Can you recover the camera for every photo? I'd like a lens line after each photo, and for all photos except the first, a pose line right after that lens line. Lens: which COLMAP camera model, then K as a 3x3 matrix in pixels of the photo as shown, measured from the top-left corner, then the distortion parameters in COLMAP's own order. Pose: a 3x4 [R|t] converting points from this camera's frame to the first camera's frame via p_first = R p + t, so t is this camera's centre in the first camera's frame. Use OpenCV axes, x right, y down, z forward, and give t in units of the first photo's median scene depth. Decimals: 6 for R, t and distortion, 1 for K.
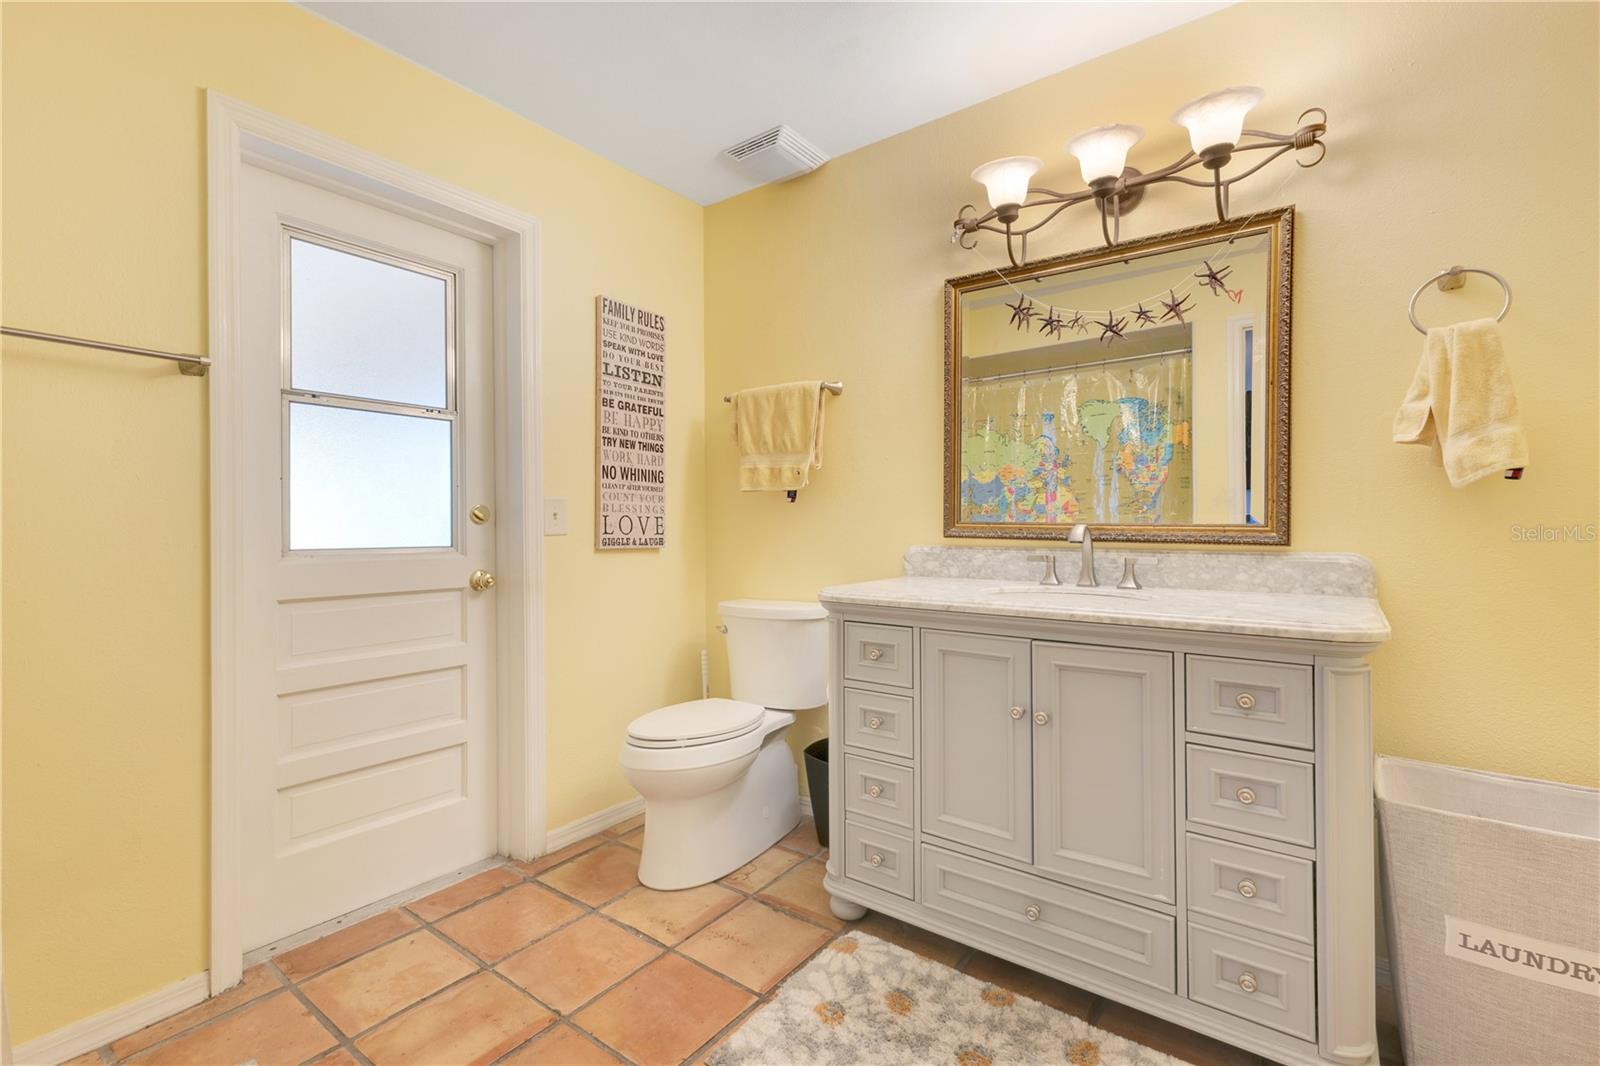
lens RADIAL K [[708.4, 0, 807.8], [0, 708.4, 531.3], [0, 0, 1]] dist [0.001015, 0.000111]
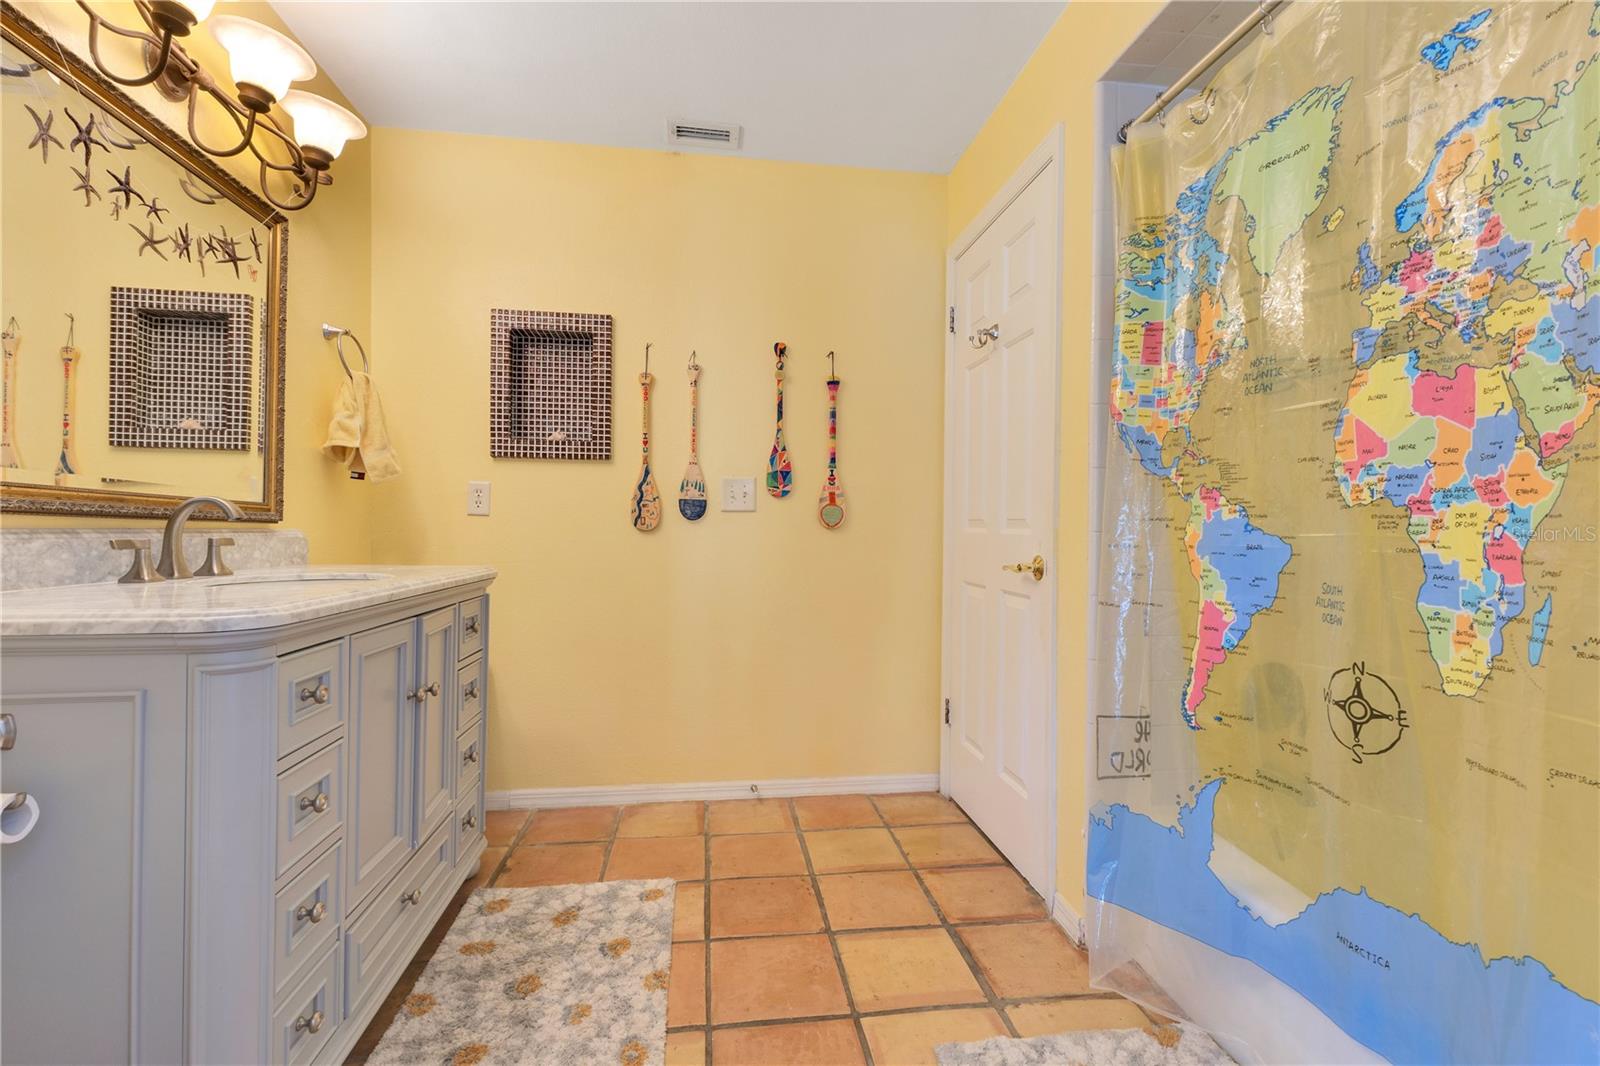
lens RADIAL K [[708.4, 0, 801.1], [0, 708.4, 529.5], [0, 0, 1]] dist [0.001015, 0.000111]
pose [[-0.701607, -0.005500, 0.712543, -0.698206], [-0.002535, 0.999983, 0.005223, 0.022850], [-0.712560, 0.001858, -0.701609, 1.208828]]
